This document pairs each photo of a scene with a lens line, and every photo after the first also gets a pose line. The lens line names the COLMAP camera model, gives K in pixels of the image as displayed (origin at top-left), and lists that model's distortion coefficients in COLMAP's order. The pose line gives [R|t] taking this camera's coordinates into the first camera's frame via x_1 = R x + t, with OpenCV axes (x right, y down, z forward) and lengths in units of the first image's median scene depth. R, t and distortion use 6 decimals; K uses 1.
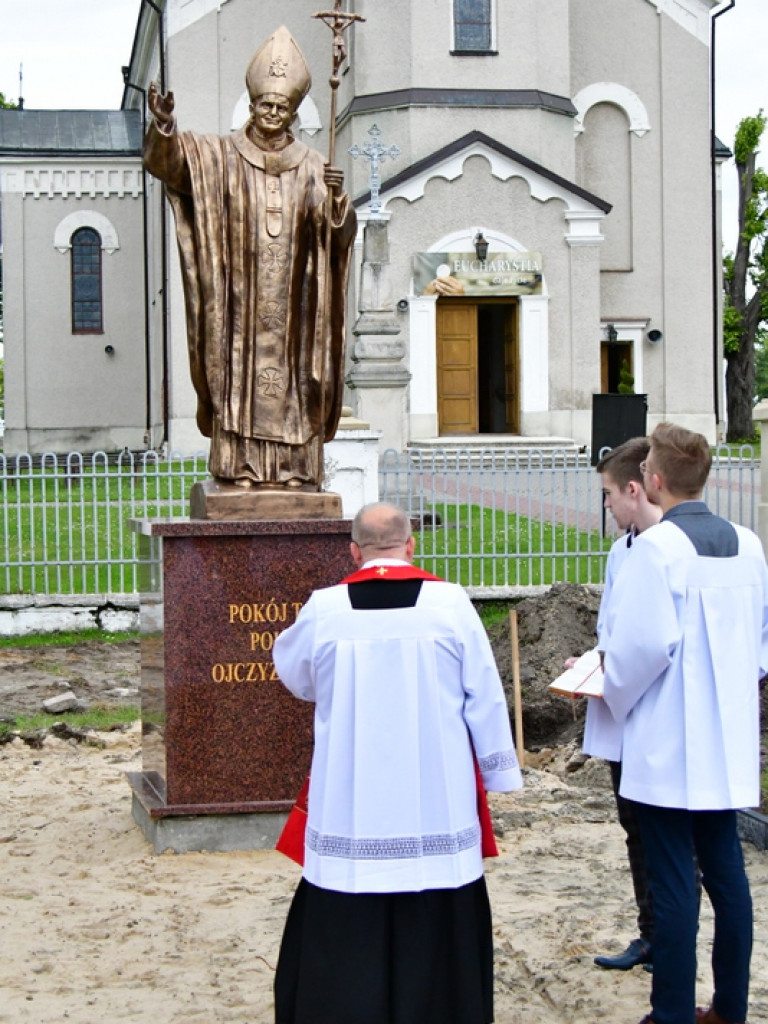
lens RADIAL K [[2311.4, 0, 363.6], [0, 2311.4, 535.1], [0, 0, 1]] dist [-0.048268, 0.000000]
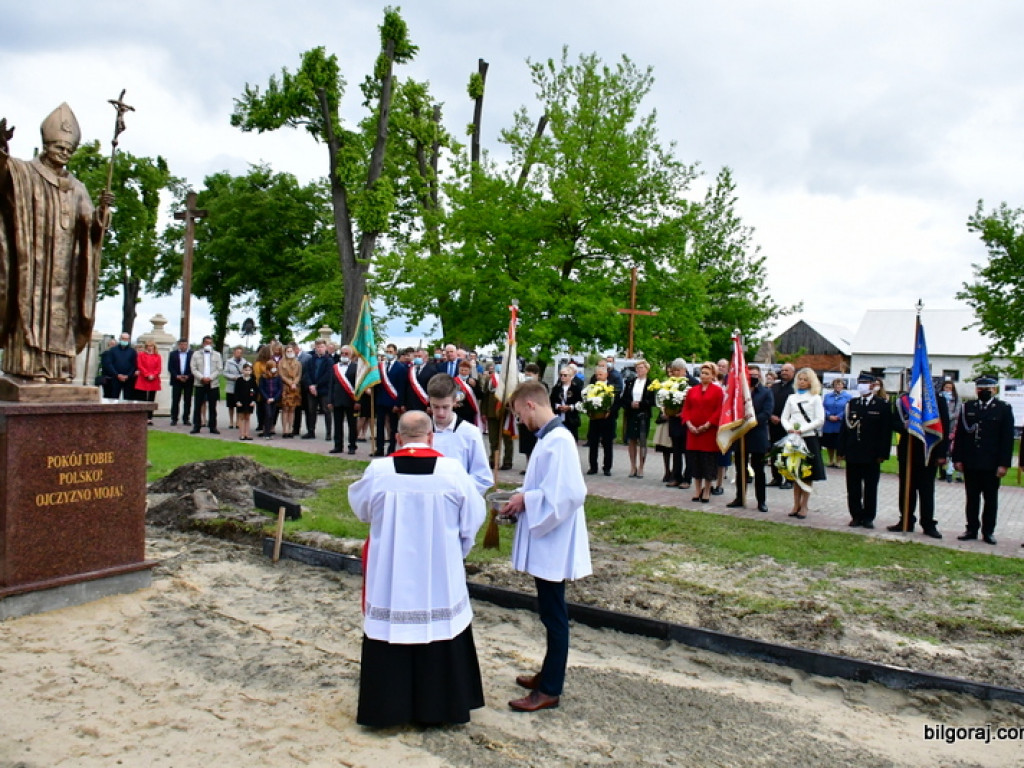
lens RADIAL K [[881.0, 0, 517.3], [0, 881.0, 383.7], [0, 0, 1]] dist [-0.024982, -0.040741]
pose [[0.677946, 0.022372, 0.734772, -0.271114], [-0.021107, 0.999717, -0.010964, -0.019618], [-0.734809, -0.008076, 0.678226, 0.344358]]
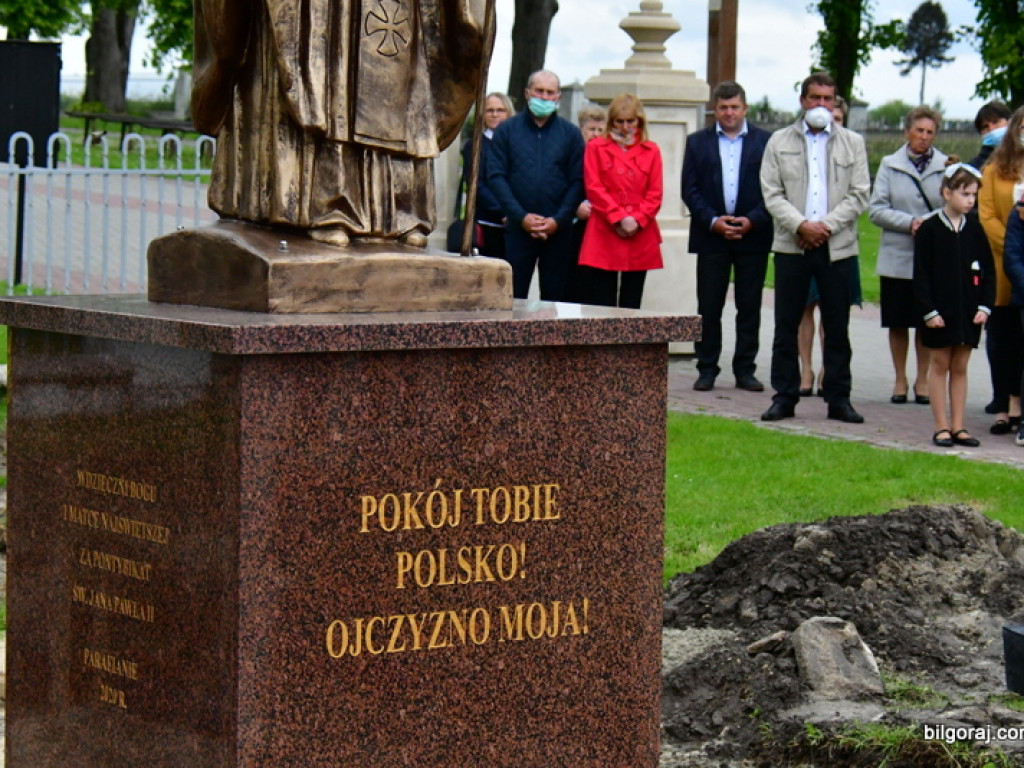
lens RADIAL K [[3276.8, 0, 504.1], [0, 3276.8, 418.0], [0, 0, 1]] dist [0.033551, 0.000000]
pose [[0.920590, -0.004969, 0.390498, -0.284446], [-0.016572, 0.998521, 0.051773, -0.020538], [-0.390178, -0.054133, 0.919147, 0.355699]]
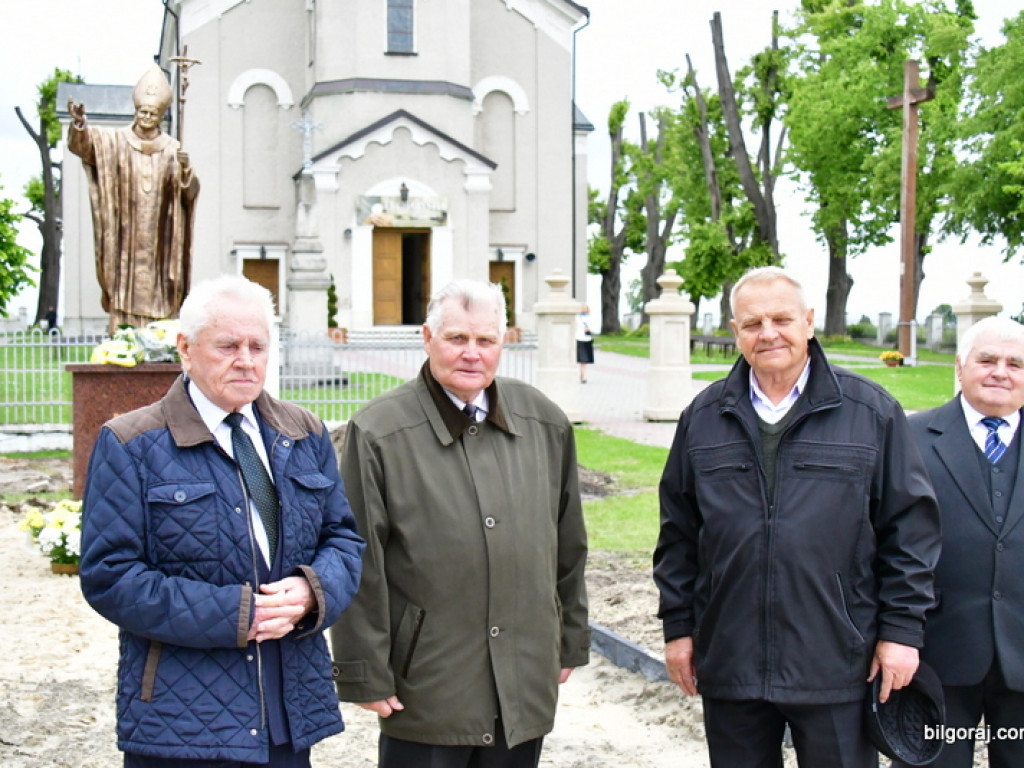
lens RADIAL K [[1720.6, 0, 508.3], [0, 1720.6, 392.4], [0, 0, 1]] dist [-0.004105, 0.000000]
pose [[0.995987, 0.009675, 0.088979, 0.110204], [-0.009087, 0.999934, -0.007004, 0.020217], [-0.089041, 0.006167, 0.996009, -0.247156]]
